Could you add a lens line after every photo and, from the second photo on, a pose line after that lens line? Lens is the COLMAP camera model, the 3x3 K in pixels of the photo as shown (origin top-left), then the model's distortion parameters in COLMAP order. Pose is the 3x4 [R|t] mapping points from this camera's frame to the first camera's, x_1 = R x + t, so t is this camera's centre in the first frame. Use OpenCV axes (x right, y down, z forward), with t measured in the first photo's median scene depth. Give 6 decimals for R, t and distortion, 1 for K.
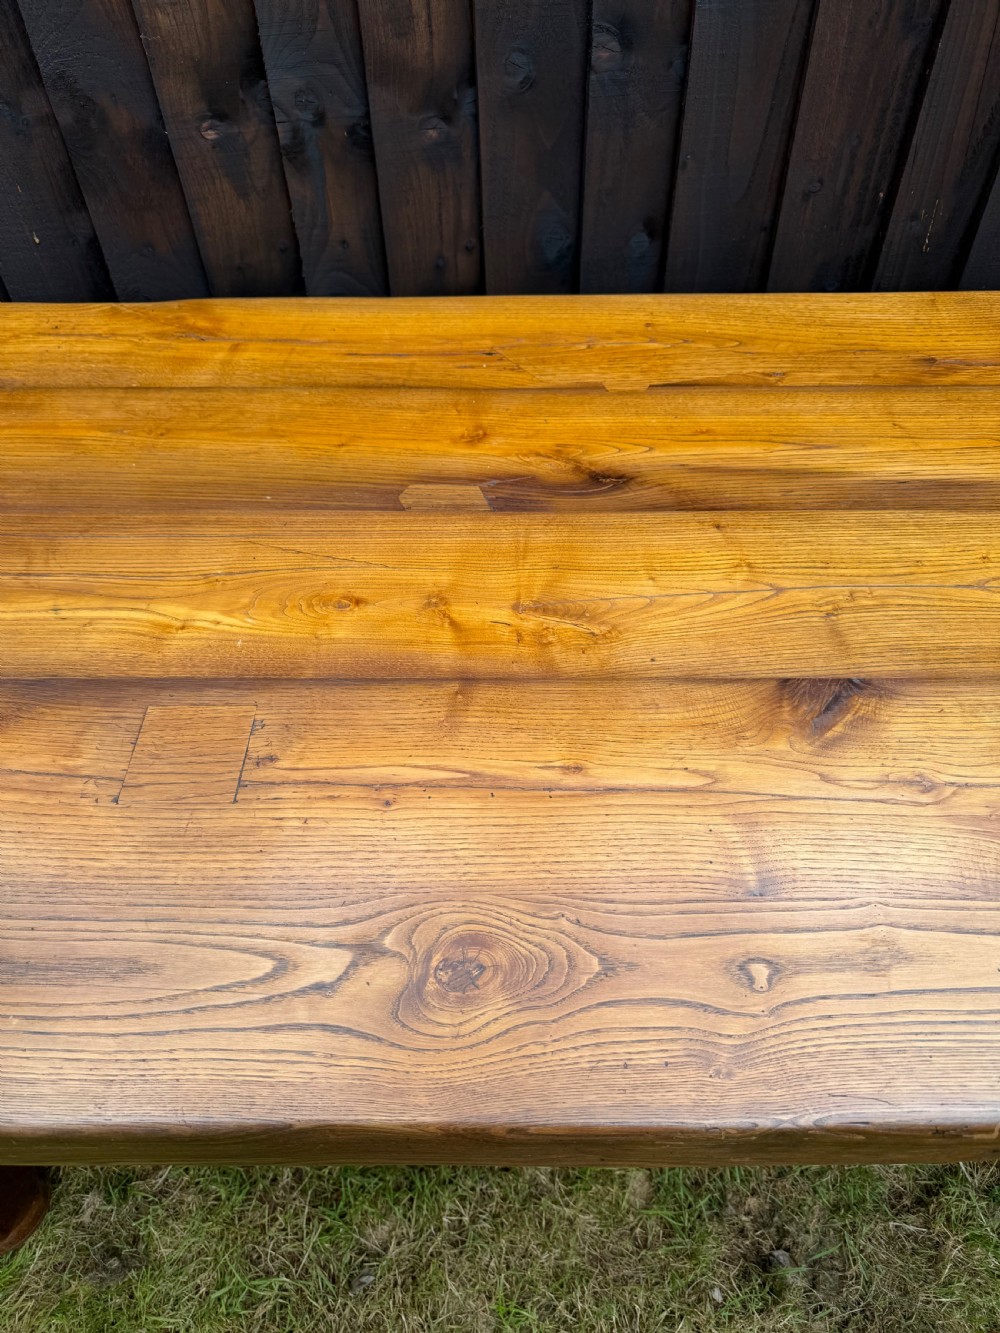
lens RADIAL K [[955.1, 0, 501.8], [0, 955.1, 675.9], [0, 0, 1]] dist [0.018735, -0.027662]
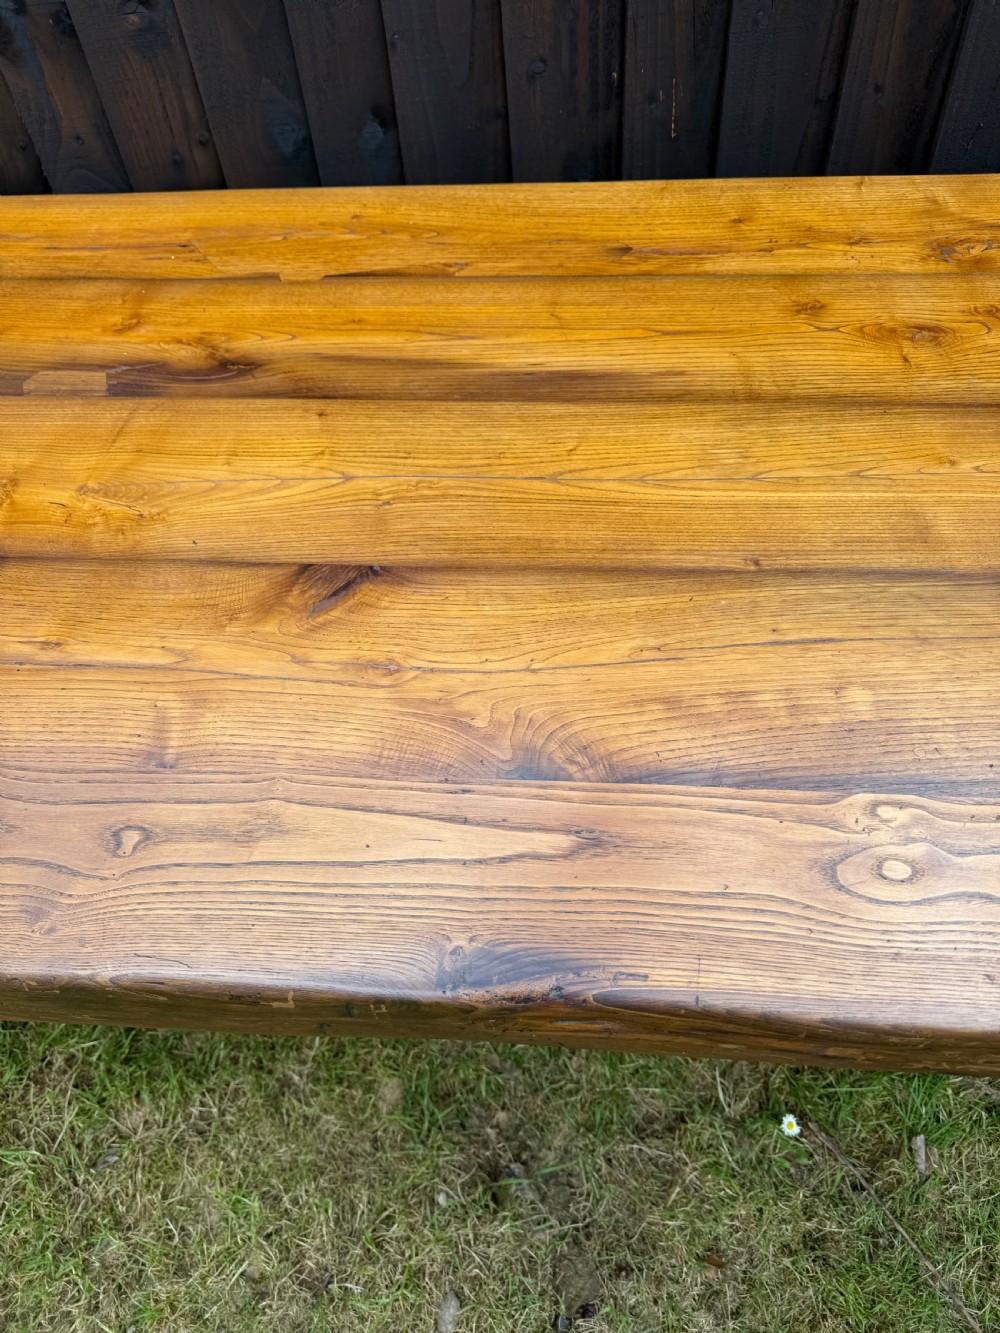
lens RADIAL K [[955.1, 0, 504.9], [0, 955.1, 677.5], [0, 0, 1]] dist [0.018735, -0.027662]
pose [[0.995976, 0.031958, -0.083727, 0.424610], [-0.027515, 0.998179, 0.053688, 0.044601], [0.085290, -0.051169, 0.995041, 0.027684]]
